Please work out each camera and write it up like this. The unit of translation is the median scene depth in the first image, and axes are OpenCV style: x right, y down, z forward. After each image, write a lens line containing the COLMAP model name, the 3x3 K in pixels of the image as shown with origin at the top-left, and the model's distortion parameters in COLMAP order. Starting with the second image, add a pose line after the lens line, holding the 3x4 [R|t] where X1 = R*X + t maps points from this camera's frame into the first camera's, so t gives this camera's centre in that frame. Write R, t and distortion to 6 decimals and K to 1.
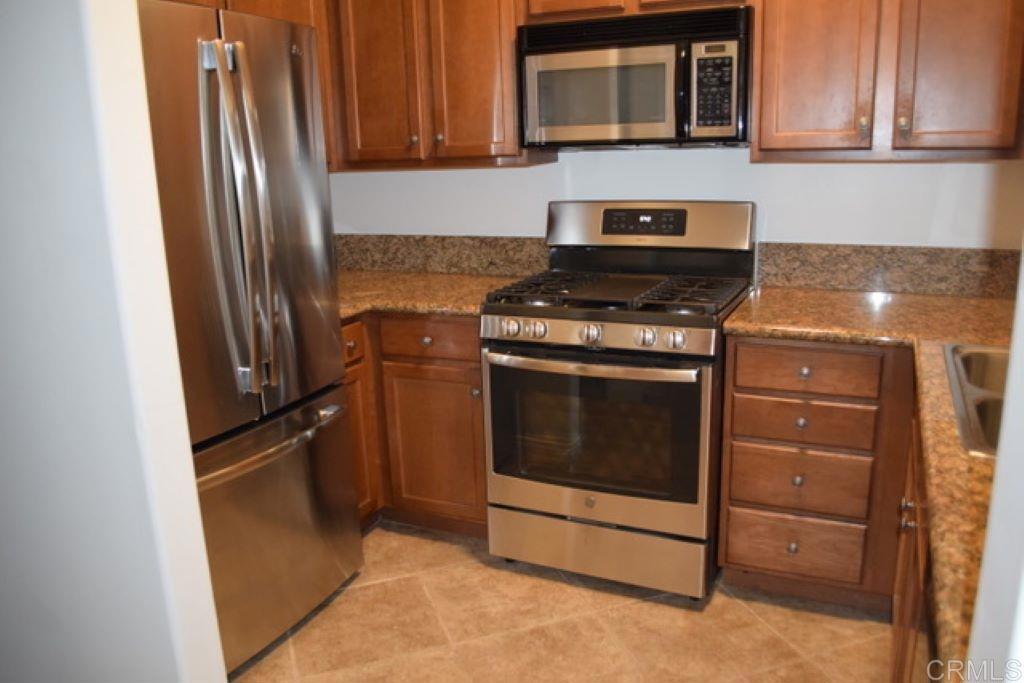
lens RADIAL K [[795.7, 0, 512.0], [0, 795.7, 341.5], [0, 0, 1]] dist [-0.108704, 0.002241]
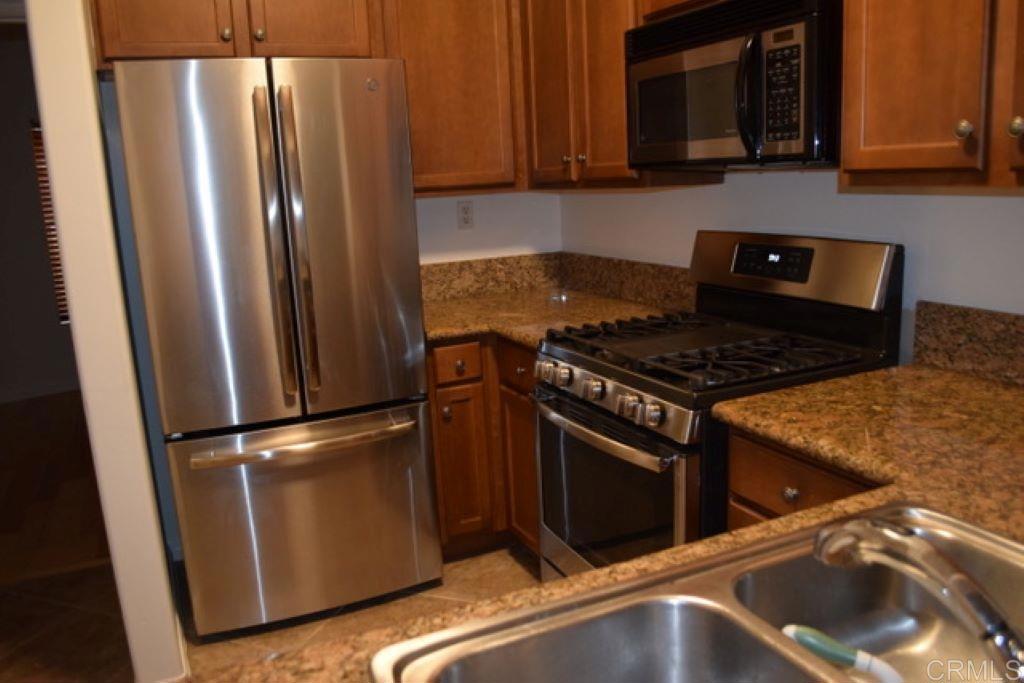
lens RADIAL K [[795.7, 0, 512.0], [0, 795.7, 341.5], [0, 0, 1]] dist [-0.108704, 0.002241]
pose [[0.768972, 0.124674, -0.627007, 0.481441], [-0.127743, 0.990985, 0.040382, -0.073170], [0.626389, 0.049043, 0.777966, 0.242146]]
